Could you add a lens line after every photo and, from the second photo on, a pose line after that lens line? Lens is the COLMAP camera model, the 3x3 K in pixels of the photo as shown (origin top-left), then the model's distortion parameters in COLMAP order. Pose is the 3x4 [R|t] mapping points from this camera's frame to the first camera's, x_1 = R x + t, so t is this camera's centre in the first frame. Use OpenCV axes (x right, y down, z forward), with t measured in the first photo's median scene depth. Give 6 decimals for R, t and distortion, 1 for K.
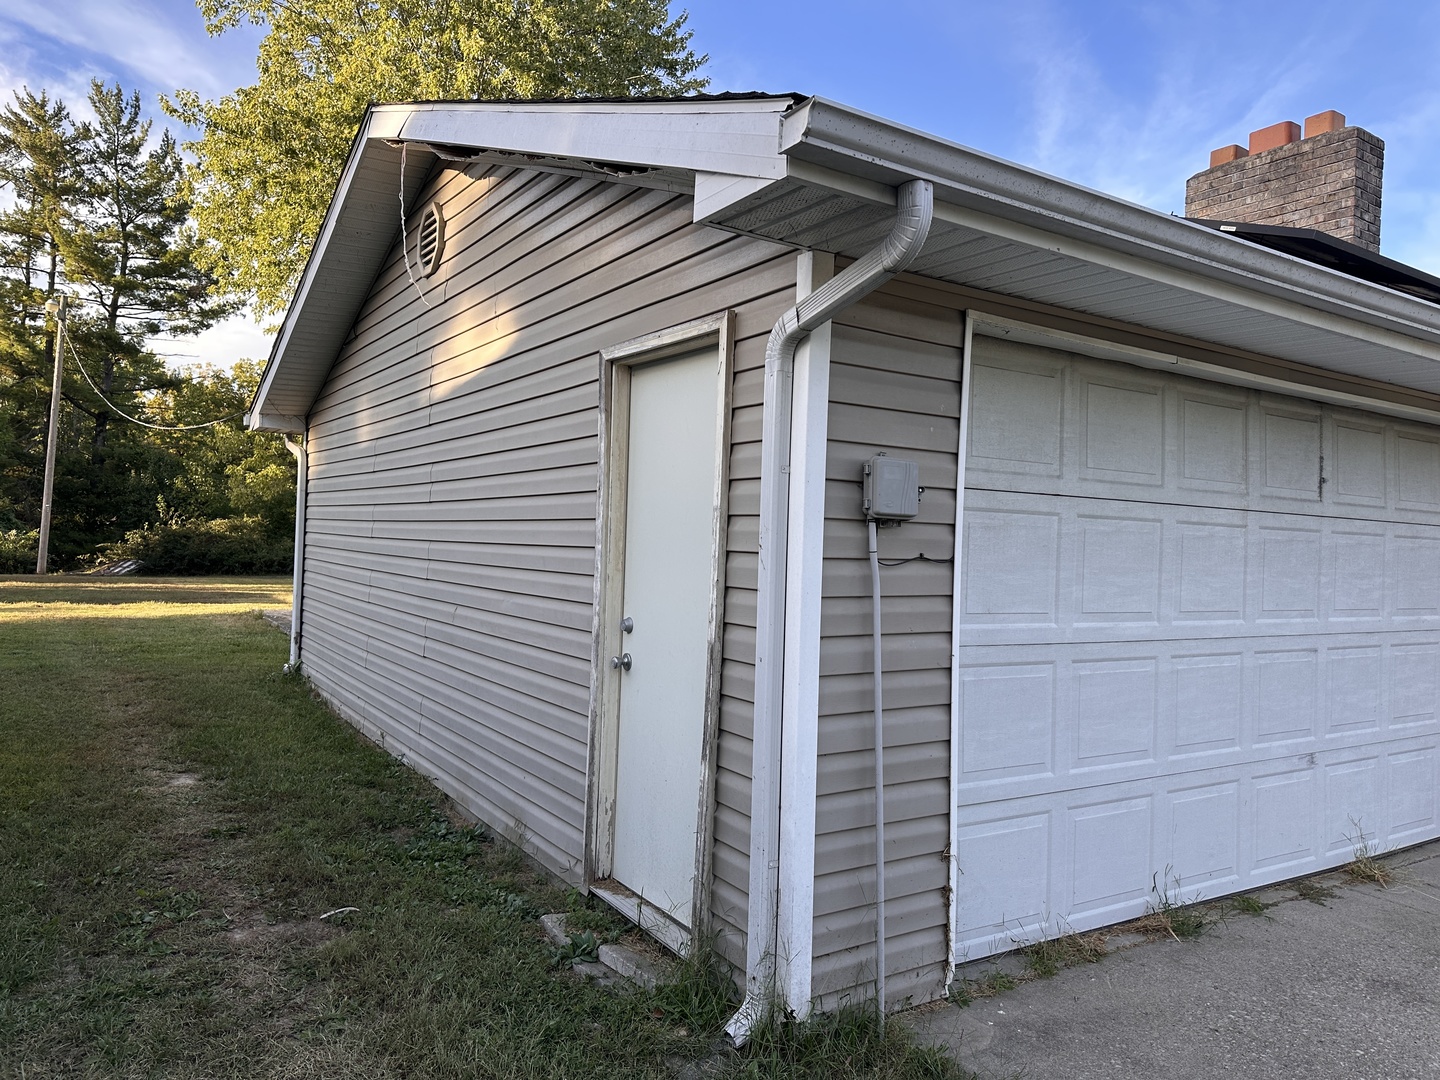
lens RADIAL K [[1035.4, 0, 752.1], [0, 1035.4, 547.0], [0, 0, 1]] dist [0.070053, -0.053152]
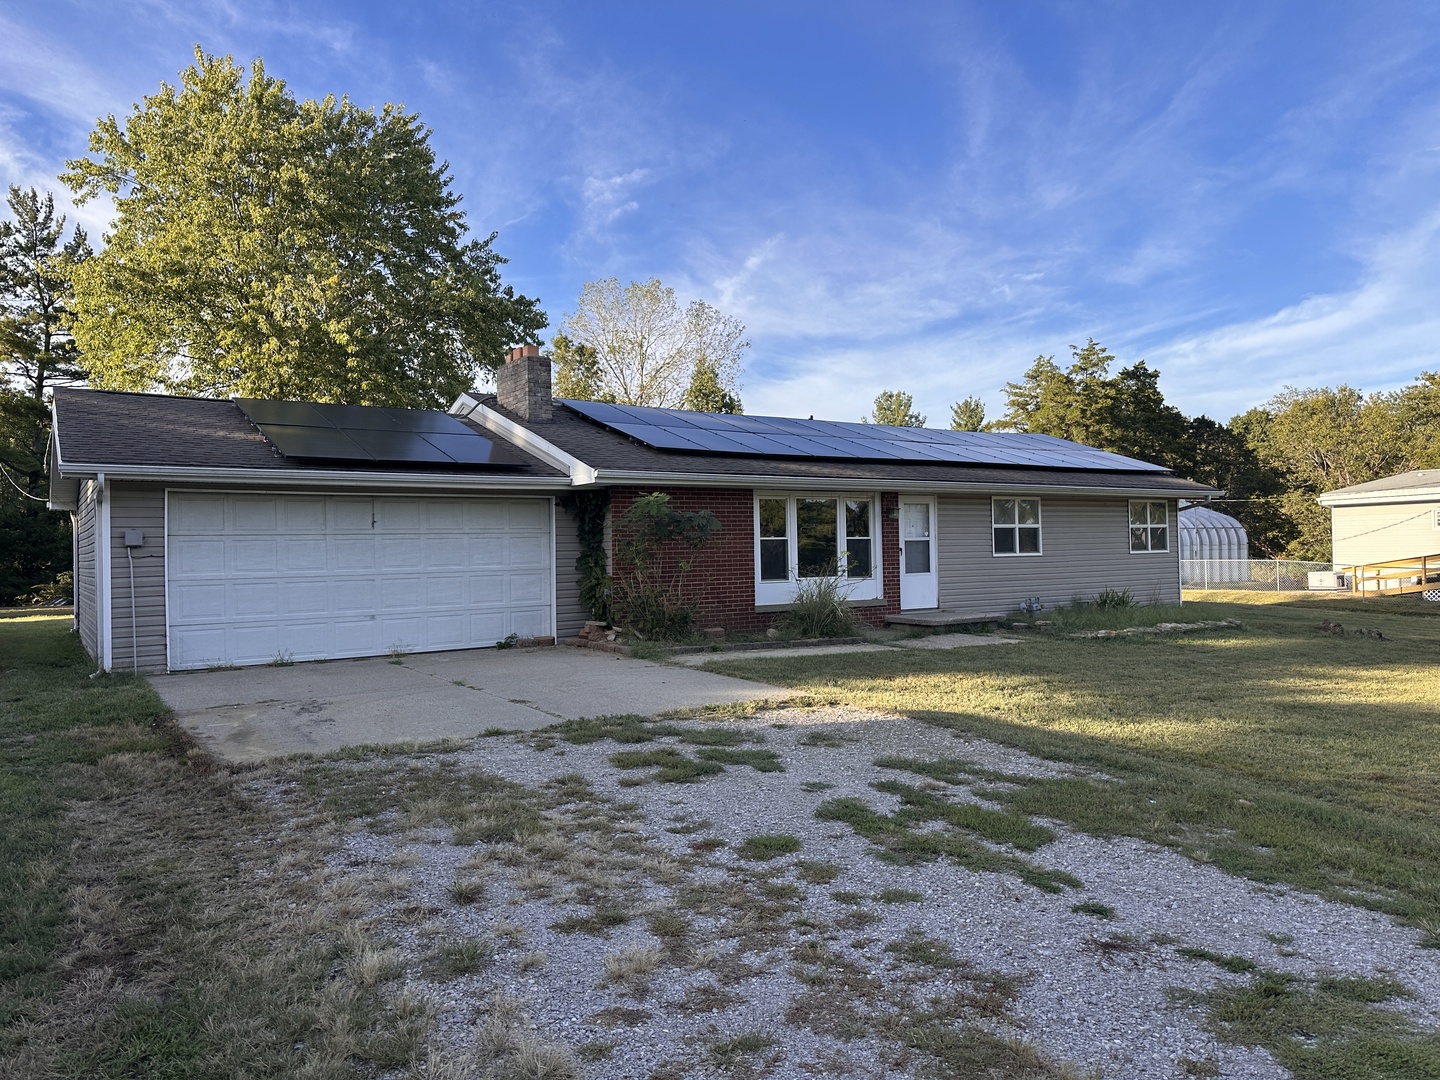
lens RADIAL K [[1035.4, 0, 723.5], [0, 1035.4, 542.2], [0, 0, 1]] dist [0.070053, -0.053152]
pose [[0.998321, -0.057357, 0.008116, 0.127695], [0.057458, 0.998266, -0.012827, 0.007419], [-0.007366, 0.013272, 0.999885, -0.163251]]
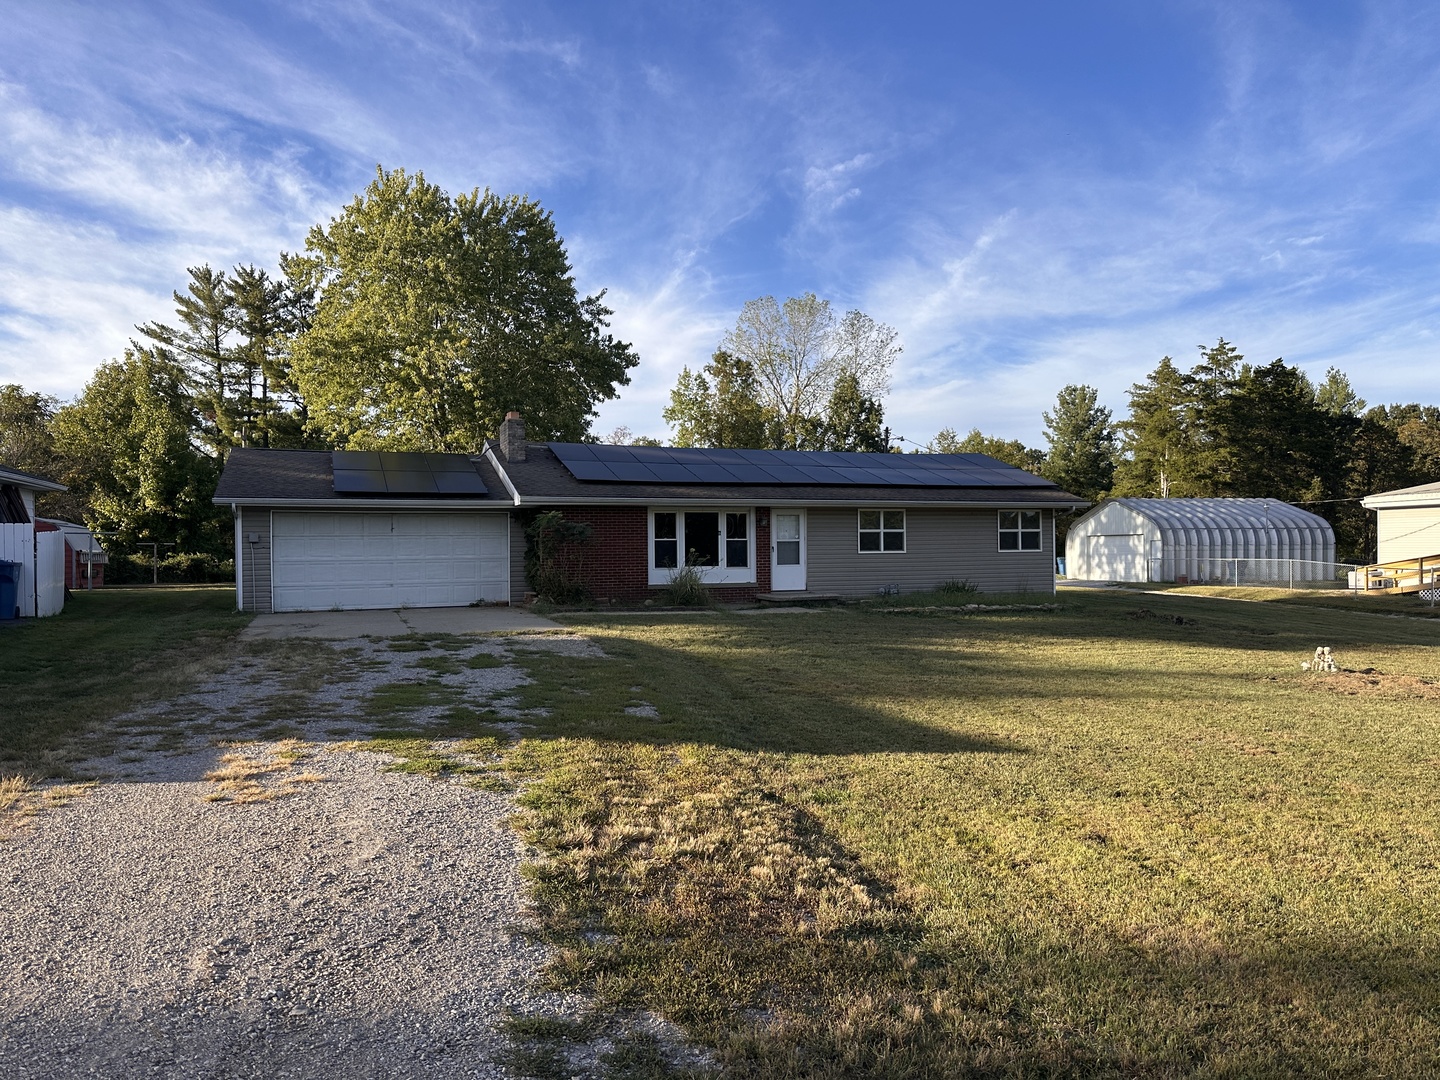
lens RADIAL K [[1077.2, 0, 721.8], [0, 1077.2, 548.8], [0, 0, 1]] dist [0.110721, -0.035738]
pose [[0.971251, -0.048470, -0.233073, 0.275201], [0.046566, 0.998822, -0.013670, 0.014696], [0.233461, 0.002423, 0.972363, -0.306182]]
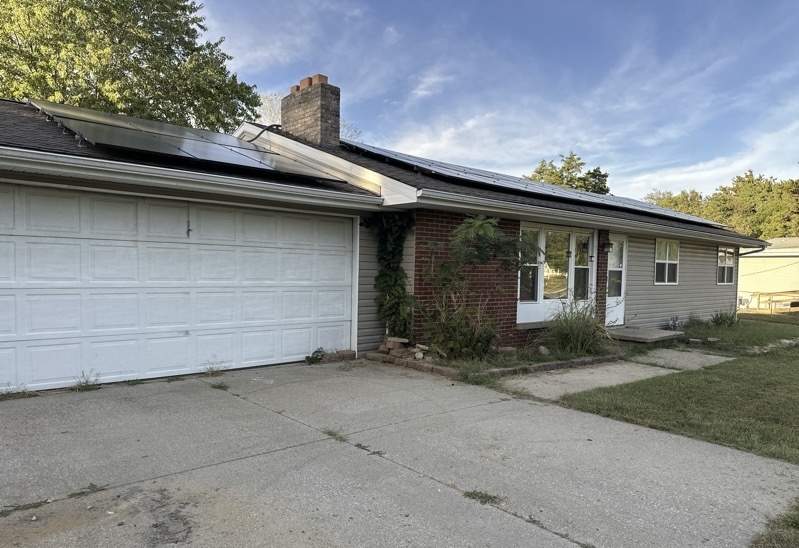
lens RADIAL K [[564.8, 0, 391.3], [0, 564.8, 303.4], [0, 0, 1]] dist [0.028249, -0.013568]
pose [[0.990097, -0.025111, 0.138124, 0.073251], [0.016626, 0.997923, 0.062242, 0.003671], [-0.139400, -0.059329, 0.988457, -0.044833]]
